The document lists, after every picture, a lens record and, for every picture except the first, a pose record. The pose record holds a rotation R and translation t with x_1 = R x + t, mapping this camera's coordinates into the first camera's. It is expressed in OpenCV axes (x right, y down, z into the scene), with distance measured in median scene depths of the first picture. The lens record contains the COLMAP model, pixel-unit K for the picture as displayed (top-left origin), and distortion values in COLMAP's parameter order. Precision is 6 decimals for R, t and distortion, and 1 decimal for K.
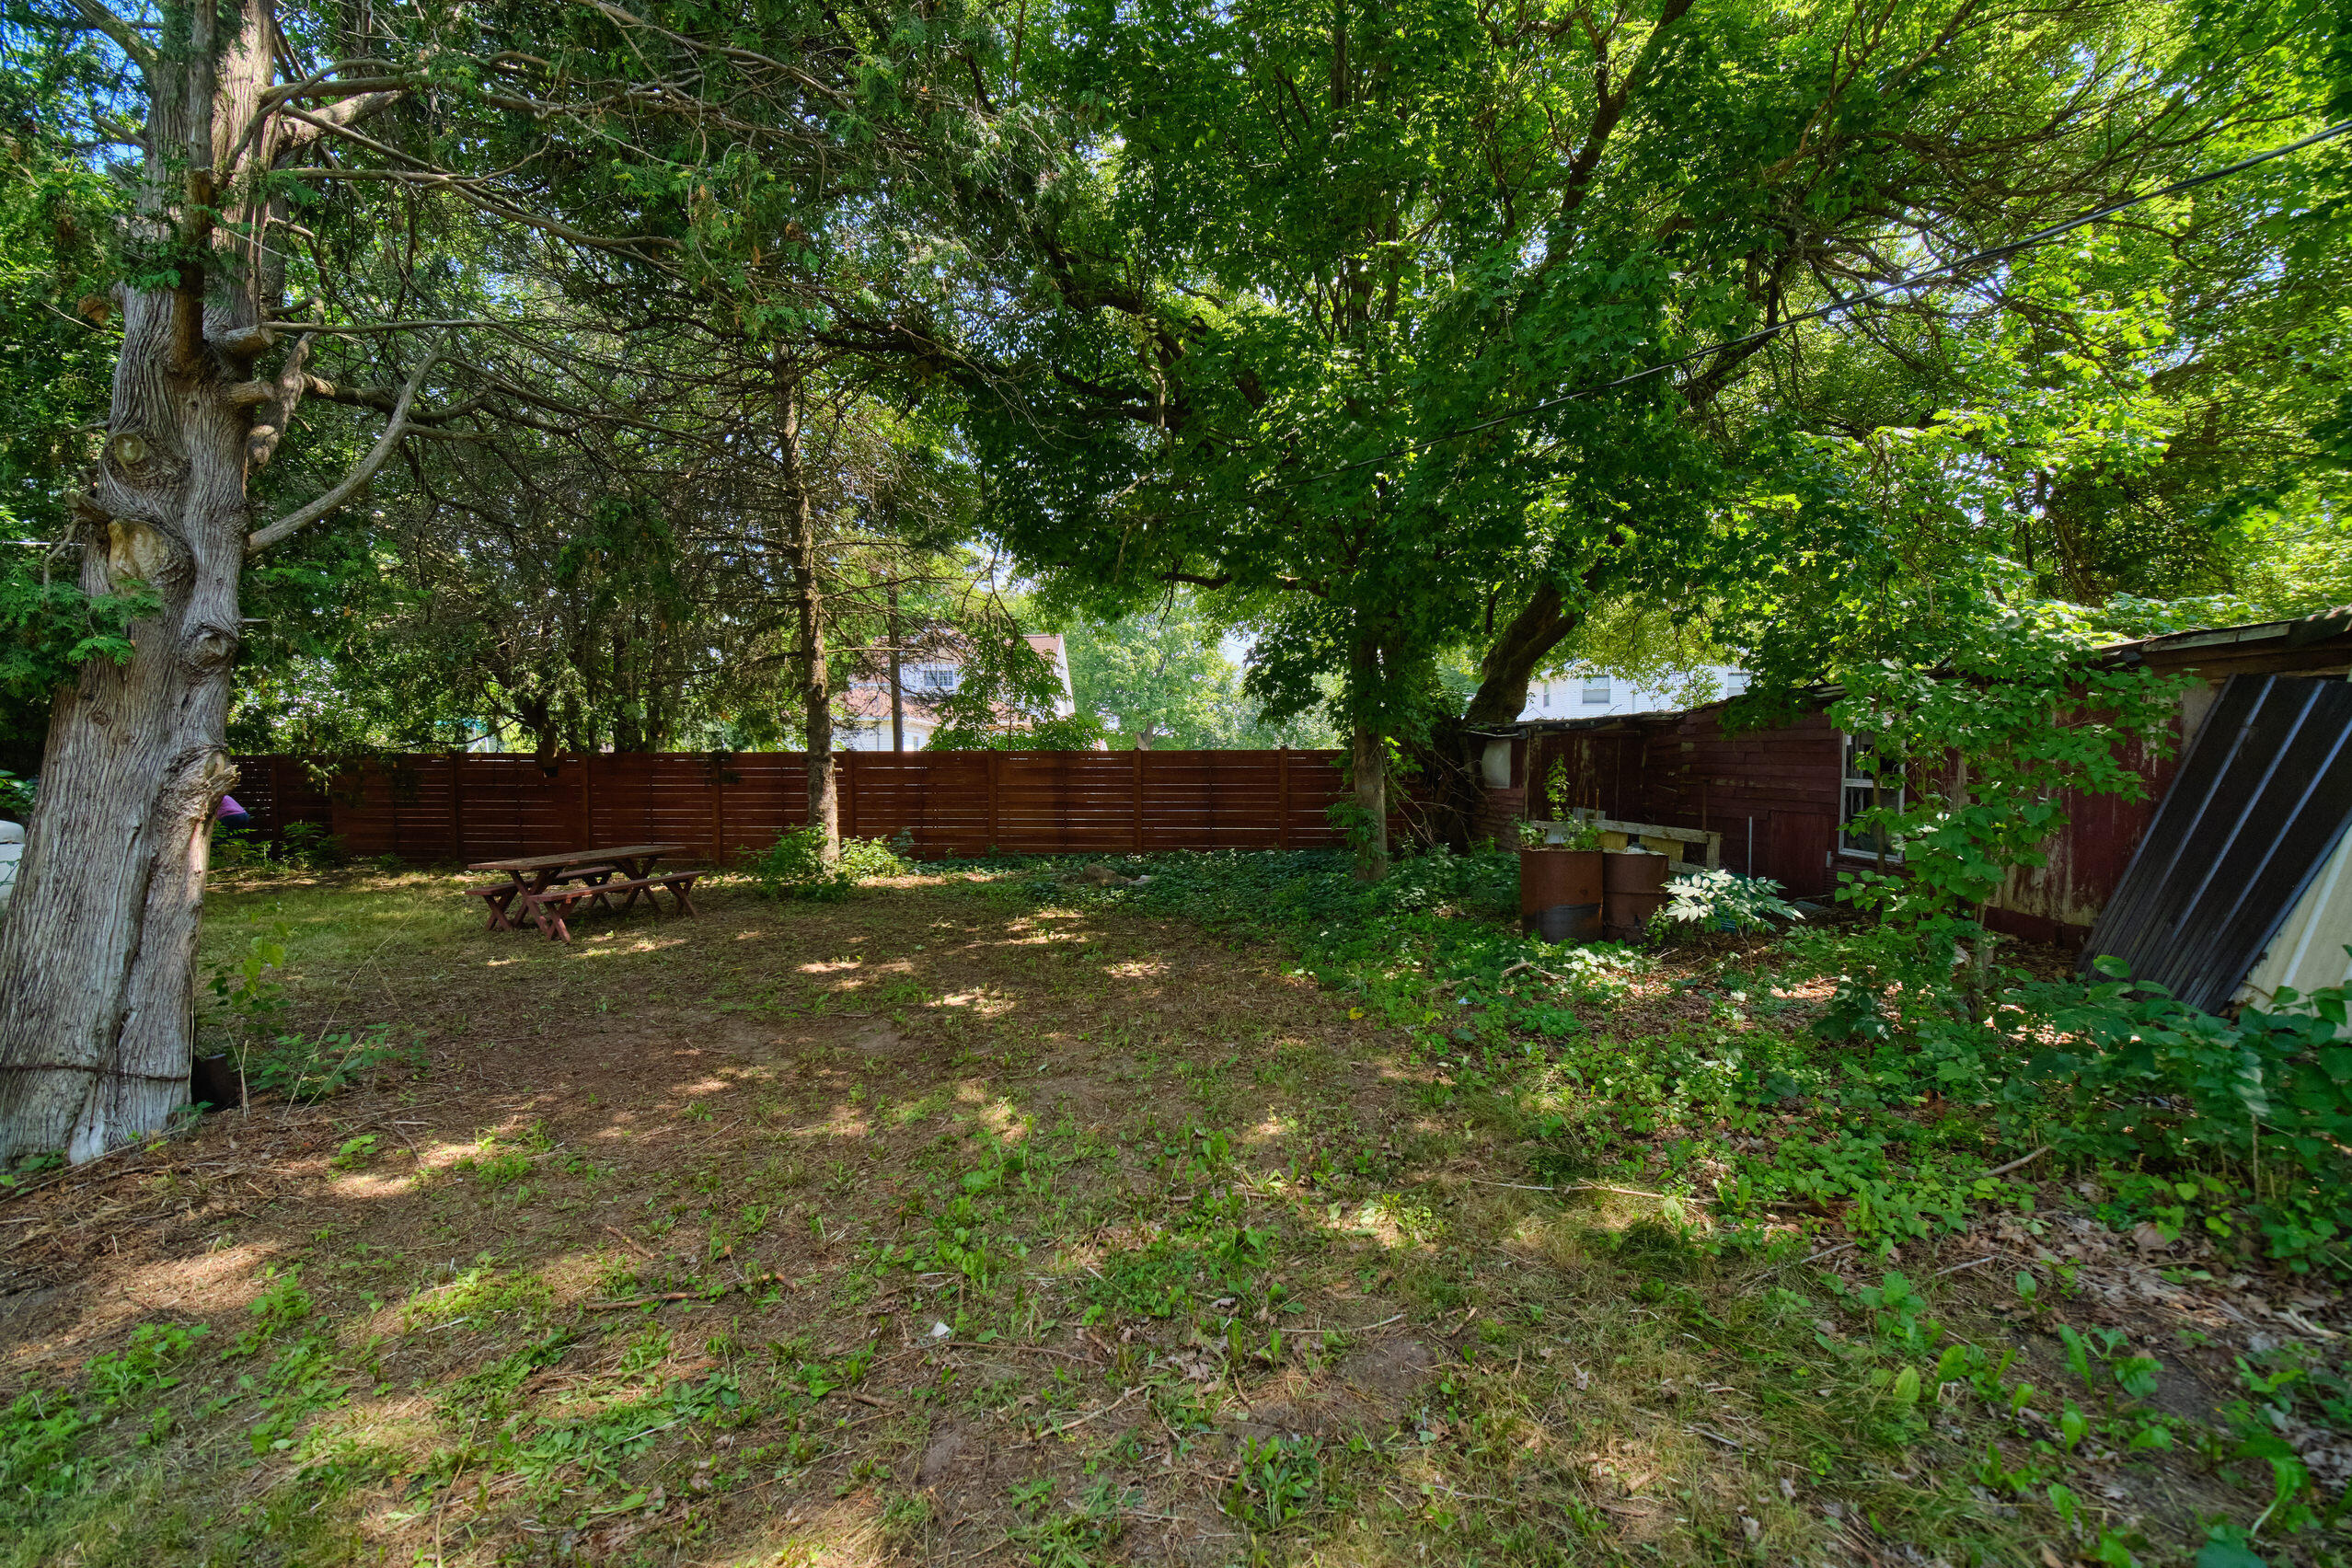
lens RADIAL K [[931.8, 0, 1179.9], [0, 931.8, 799.1], [0, 0, 1]] dist [0.003037, 0.000352]
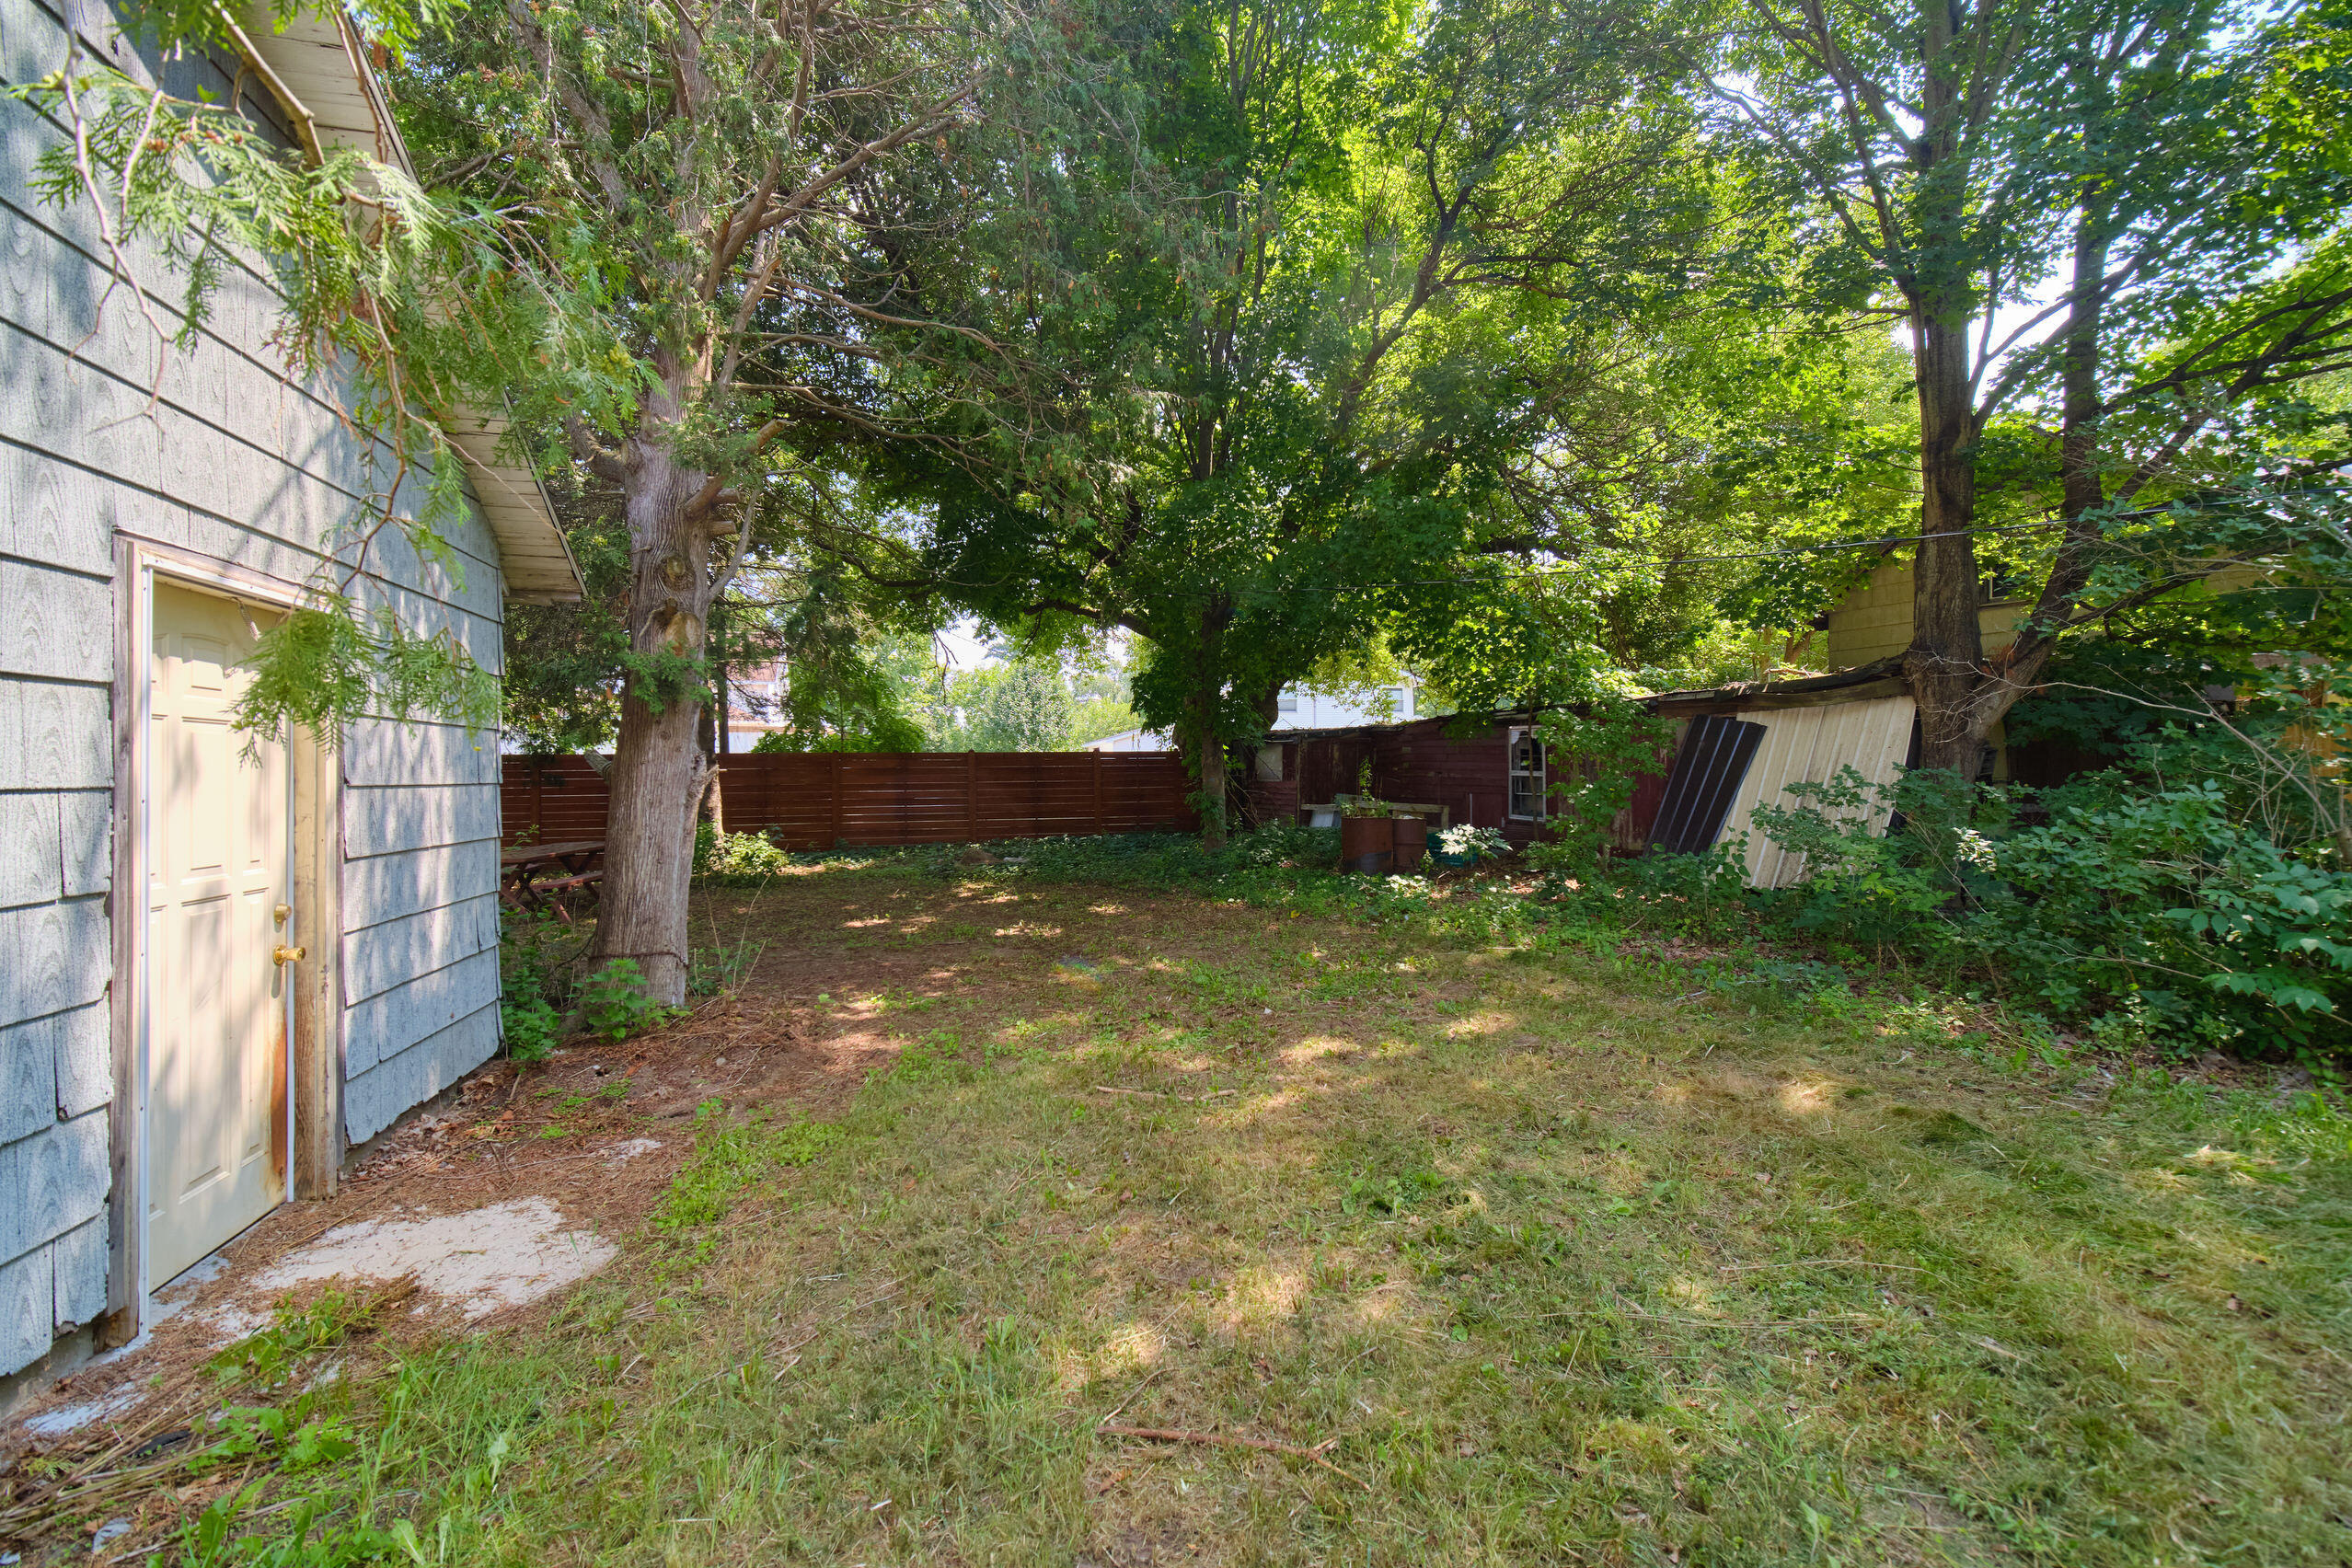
lens RADIAL K [[931.8, 0, 1173.4], [0, 931.8, 768.2], [0, 0, 1]] dist [0.003037, 0.000352]
pose [[0.946088, -0.006572, 0.323843, -0.337383], [0.017407, 0.999381, -0.030573, 0.012362], [-0.323441, 0.034562, 0.945617, -0.304548]]
